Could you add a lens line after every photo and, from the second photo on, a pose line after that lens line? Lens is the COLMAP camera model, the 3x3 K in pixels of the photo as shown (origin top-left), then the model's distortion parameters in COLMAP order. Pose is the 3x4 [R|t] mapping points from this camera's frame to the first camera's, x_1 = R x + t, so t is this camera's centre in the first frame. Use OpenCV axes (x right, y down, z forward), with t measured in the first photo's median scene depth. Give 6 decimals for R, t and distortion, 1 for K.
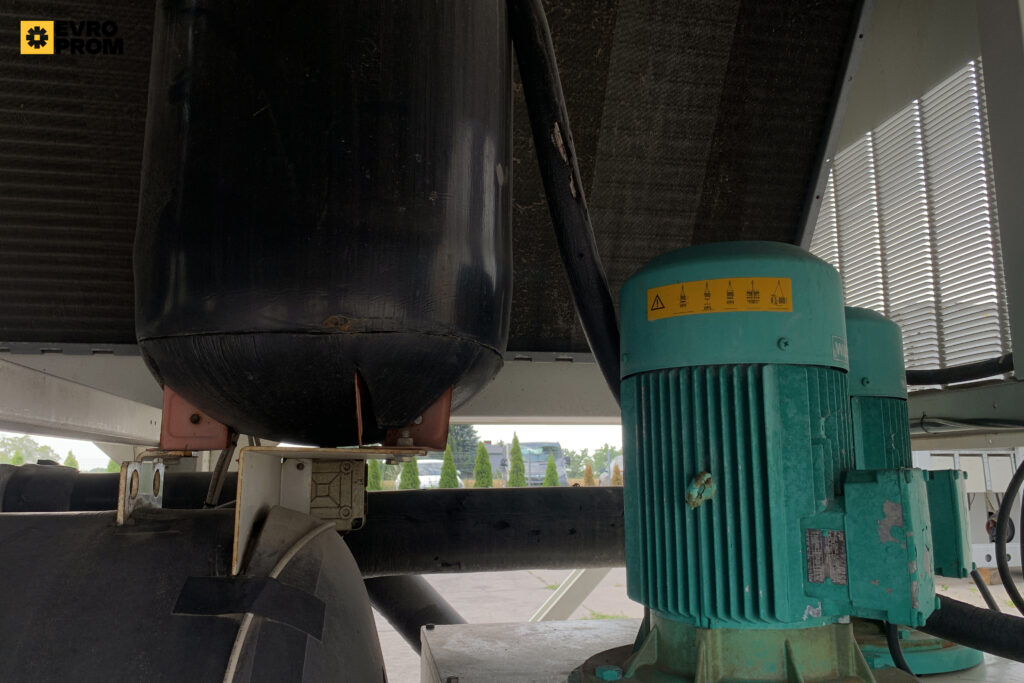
lens RADIAL K [[782.6, 0, 508.1], [0, 782.6, 340.0], [0, 0, 1]] dist [0.016381, -0.010673]
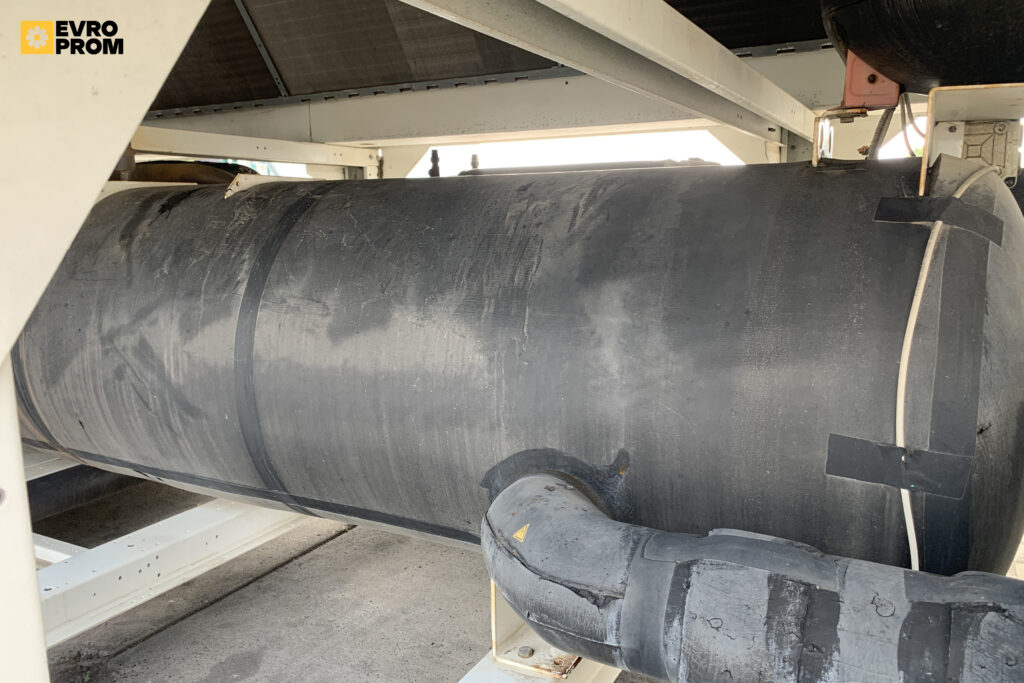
lens RADIAL K [[782.6, 0, 508.1], [0, 782.6, 340.0], [0, 0, 1]] dist [0.016381, -0.010673]
pose [[0.779704, 0.096966, -0.618595, -0.064081], [0.112131, 0.950343, 0.290303, 0.077975], [0.616027, -0.295713, 0.730113, -0.351188]]
